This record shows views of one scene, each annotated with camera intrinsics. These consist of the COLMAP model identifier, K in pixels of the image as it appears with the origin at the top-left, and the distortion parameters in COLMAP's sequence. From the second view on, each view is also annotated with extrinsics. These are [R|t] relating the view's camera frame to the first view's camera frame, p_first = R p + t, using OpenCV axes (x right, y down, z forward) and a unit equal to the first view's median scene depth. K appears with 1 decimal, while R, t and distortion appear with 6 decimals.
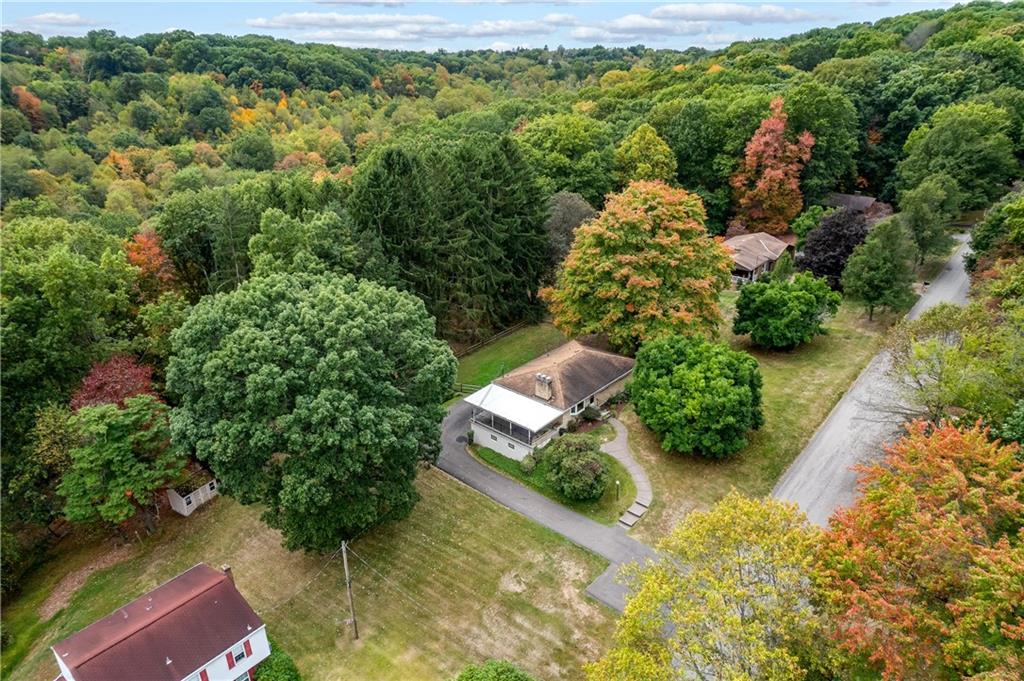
lens RADIAL K [[646.0, 0, 512.0], [0, 646.0, 340.5], [0, 0, 1]] dist [-0.076210, 0.061726]
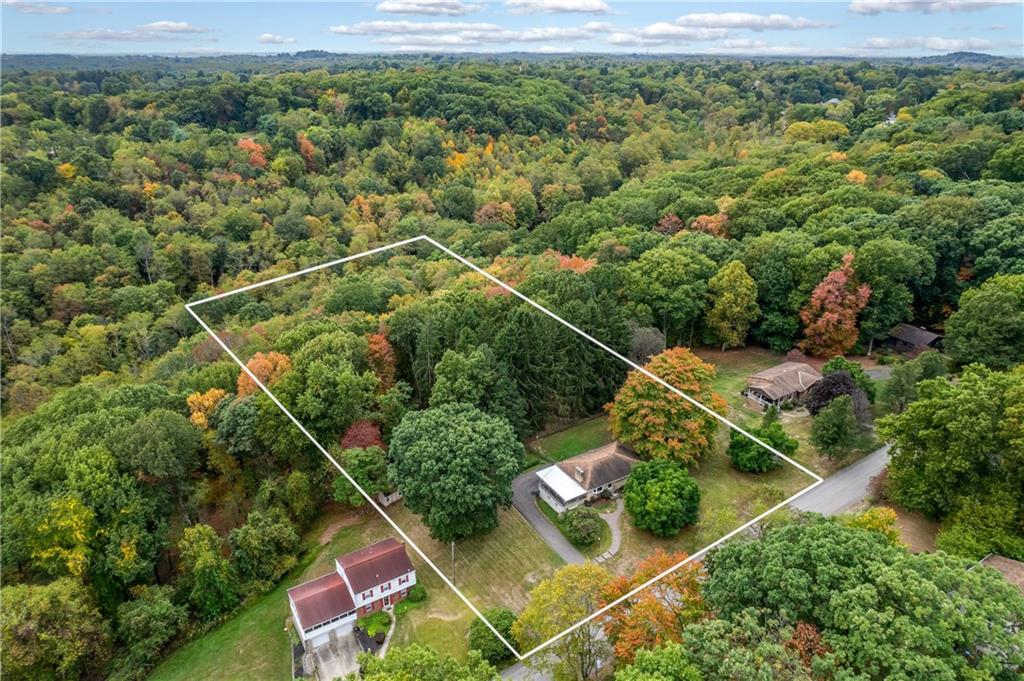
lens RADIAL K [[646.0, 0, 512.0], [0, 646.0, 340.5], [0, 0, 1]] dist [-0.076210, 0.061726]
pose [[0.952152, 0.132956, -0.275190, 0.161698], [-0.129406, 0.991104, 0.031102, -0.169379], [0.276877, 0.005998, 0.960887, -0.389659]]
